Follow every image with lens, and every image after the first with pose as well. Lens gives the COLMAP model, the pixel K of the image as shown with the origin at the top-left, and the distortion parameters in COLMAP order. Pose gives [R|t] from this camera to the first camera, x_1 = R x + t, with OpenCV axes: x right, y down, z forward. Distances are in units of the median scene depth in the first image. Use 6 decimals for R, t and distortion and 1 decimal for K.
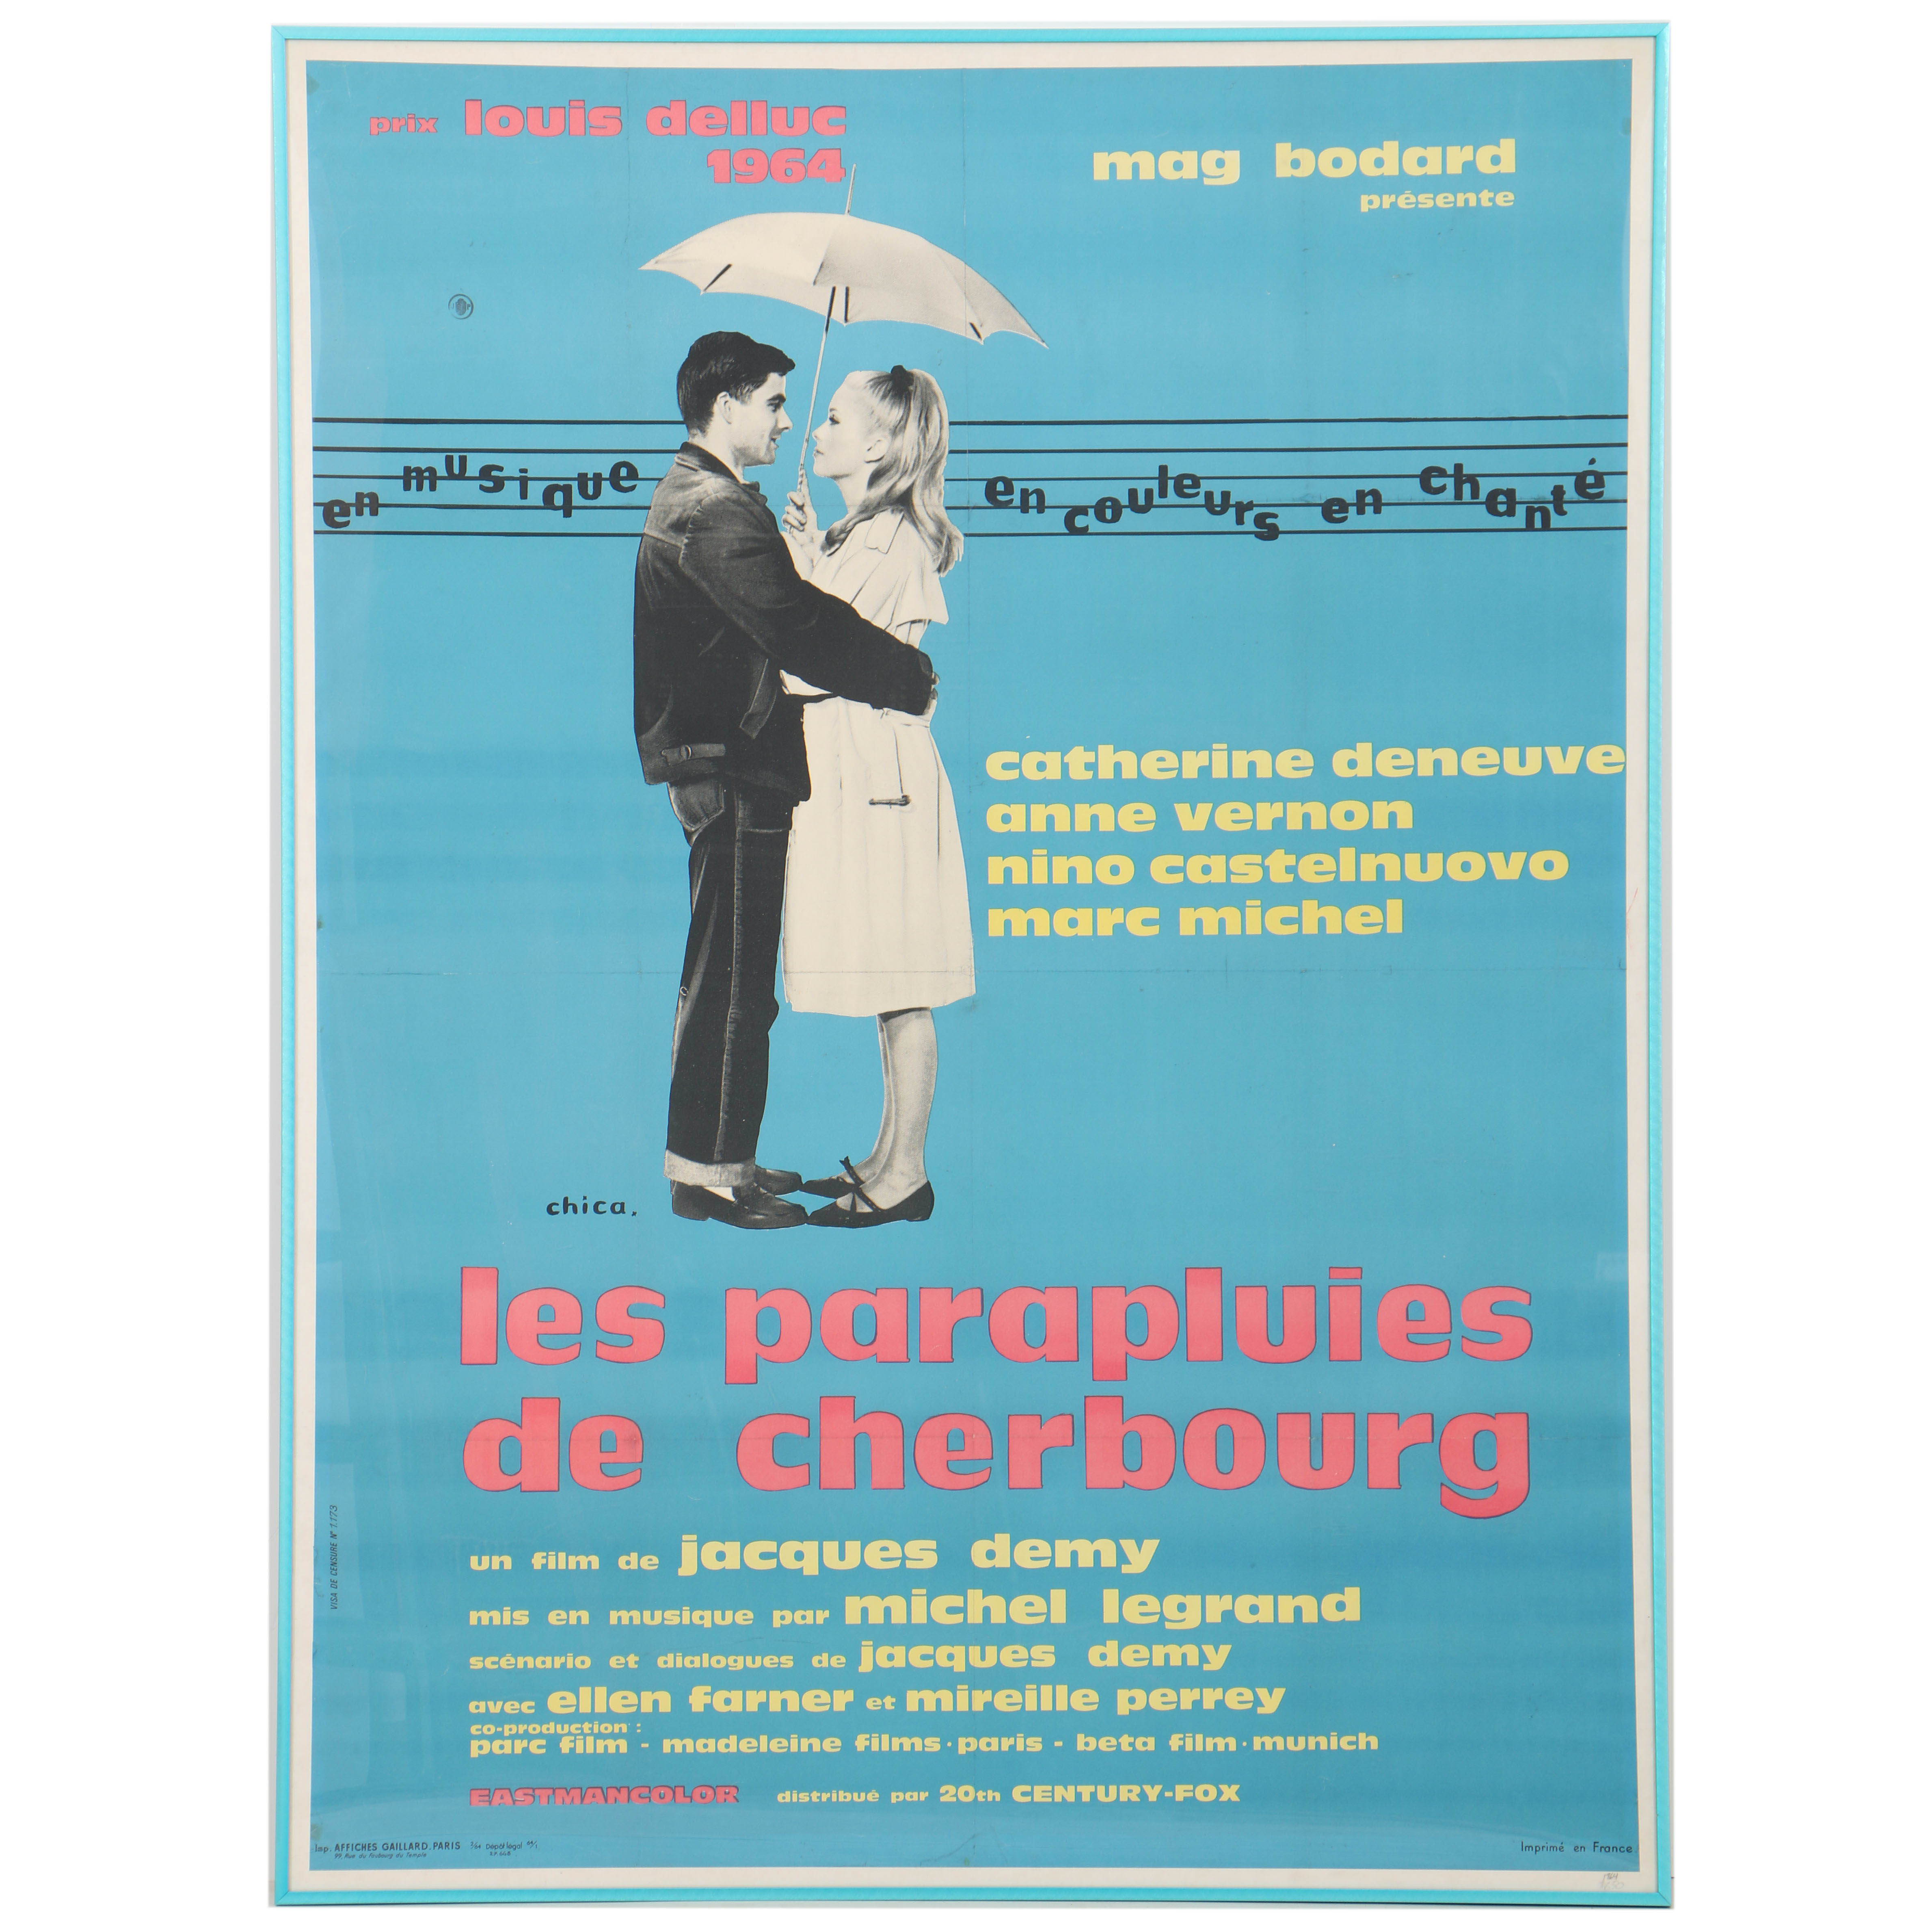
lens RADIAL K [[10978.0, 0, 966.0], [0, 10978.0, 966.0], [0, 0, 1]] dist [1.423467, 22.163766]
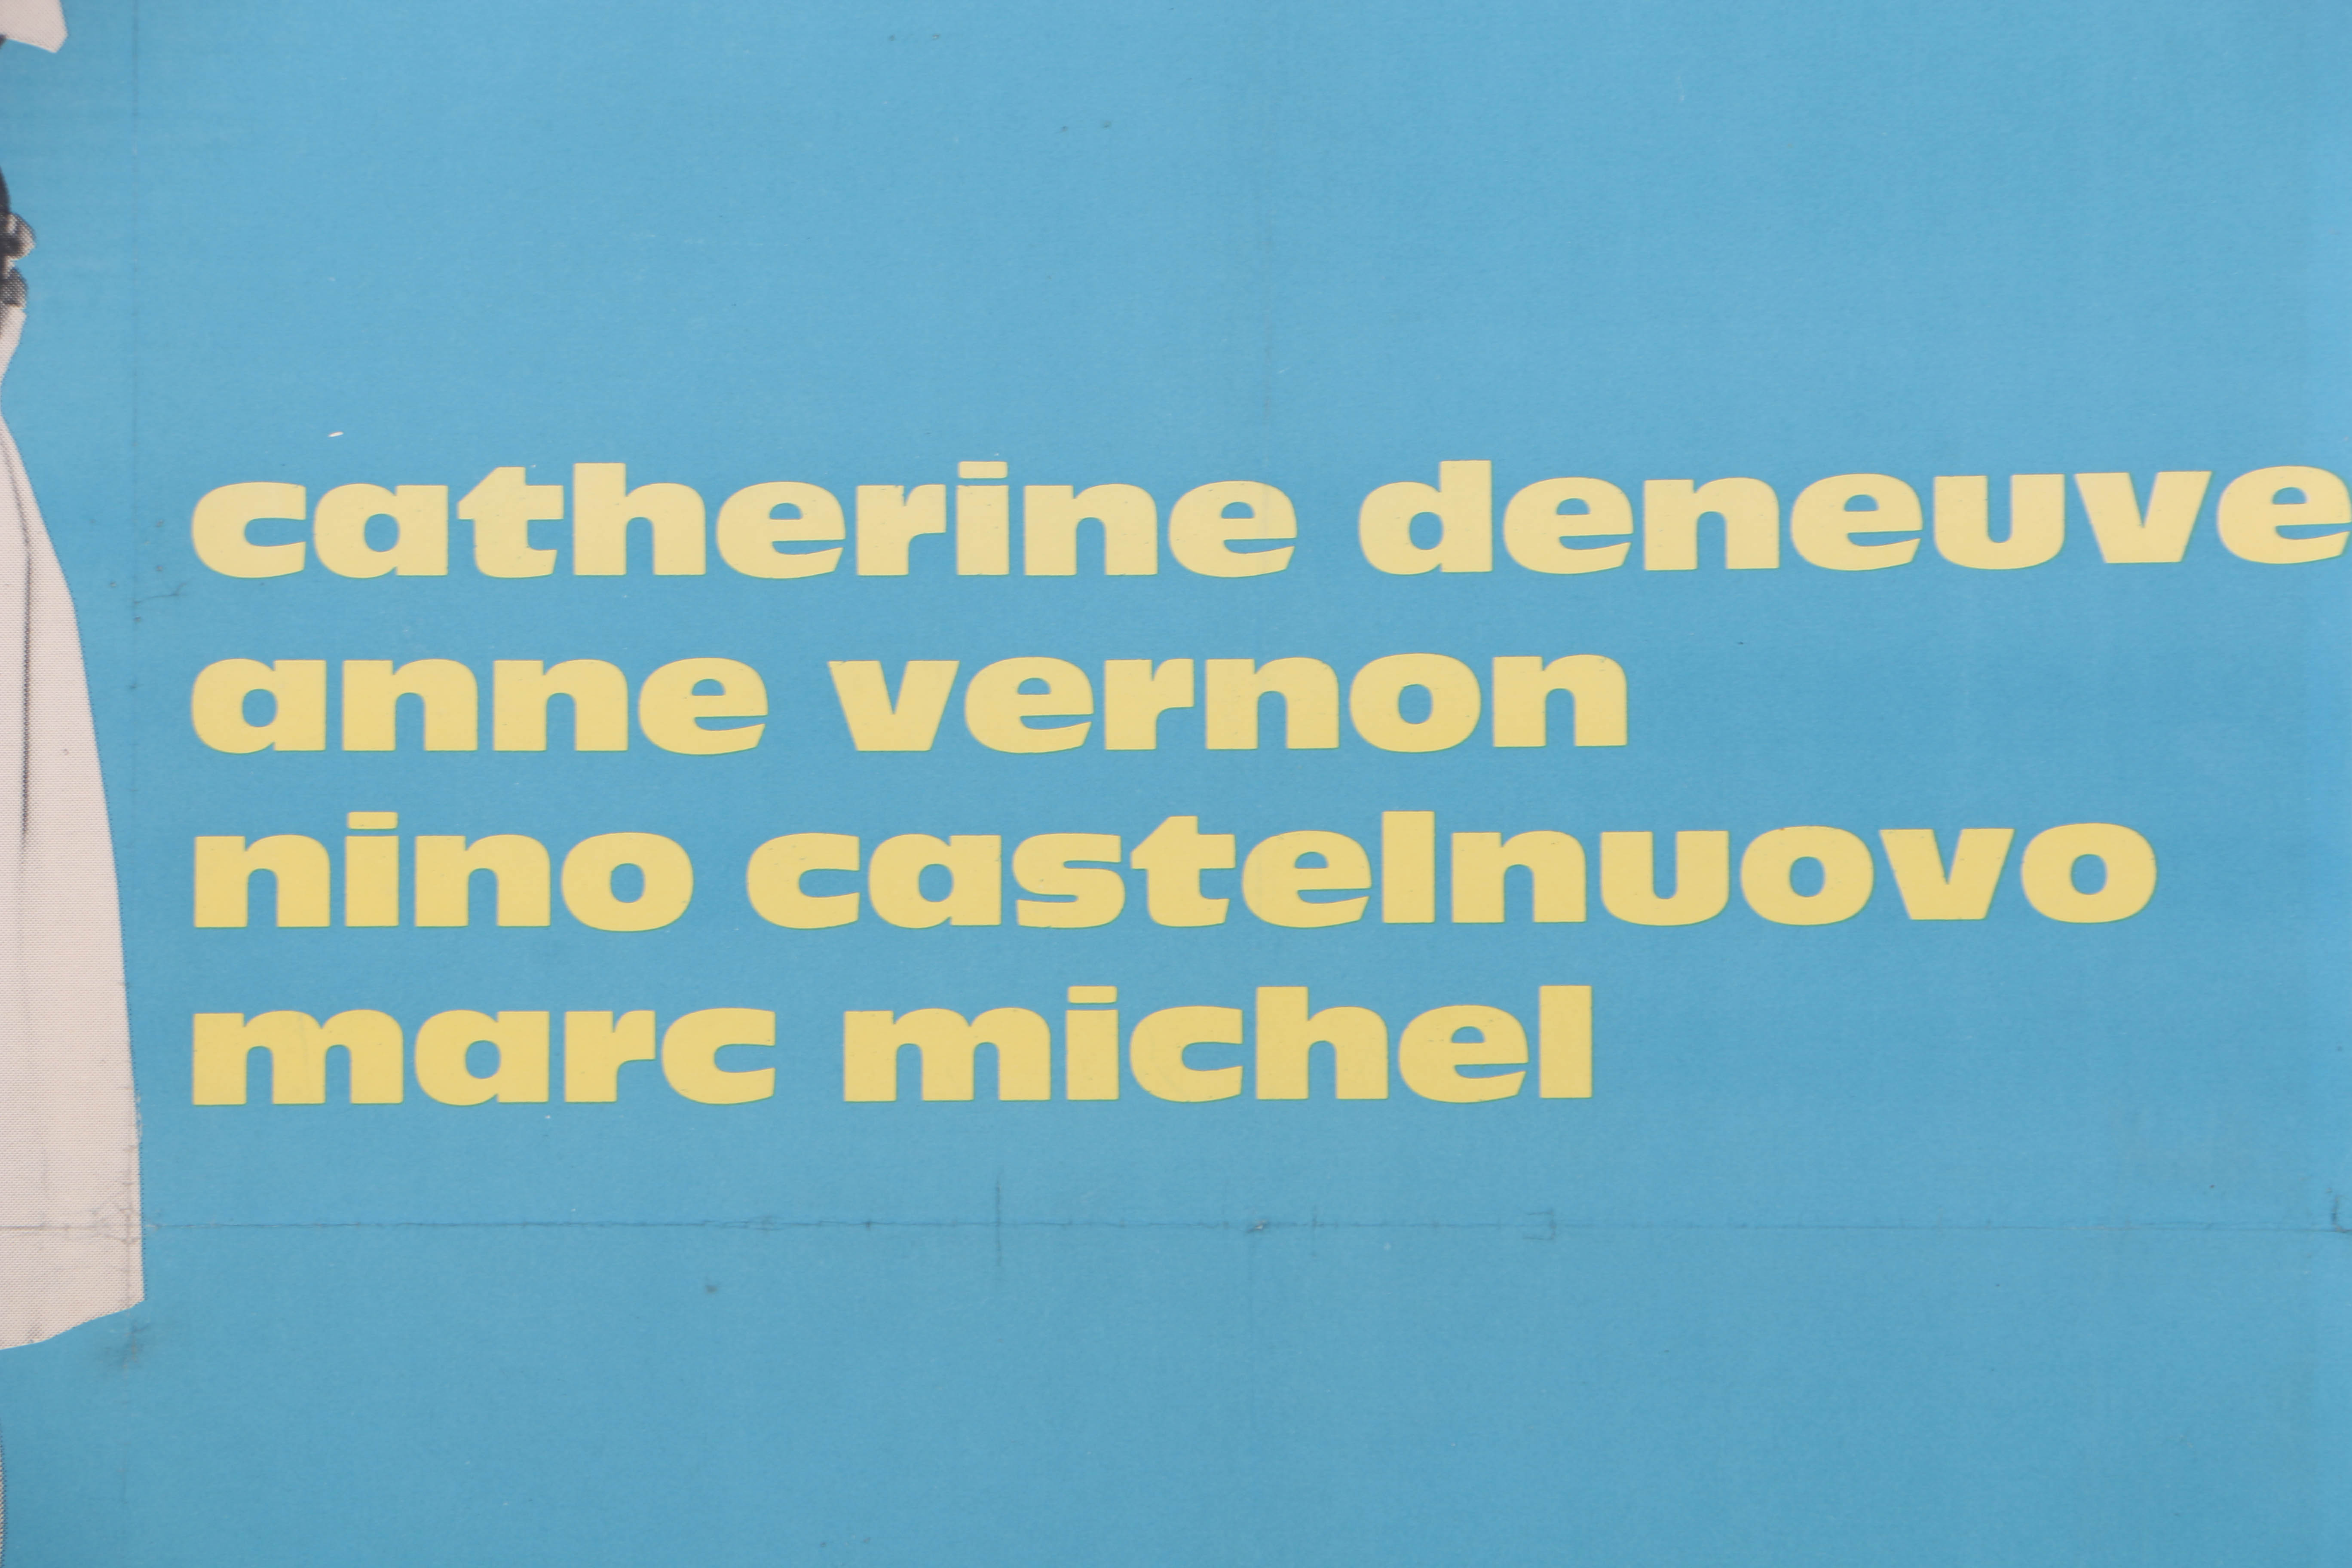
lens RADIAL K [[14828.4, 0, 1176.0], [0, 14828.4, 784.0], [0, 0, 1]] dist [2.458177, 20.267966]
pose [[0.999767, 0.005391, 0.020920, 0.019968], [-0.004782, 0.999566, -0.029056, 0.000240], [-0.021068, 0.028949, 0.999359, 0.598134]]
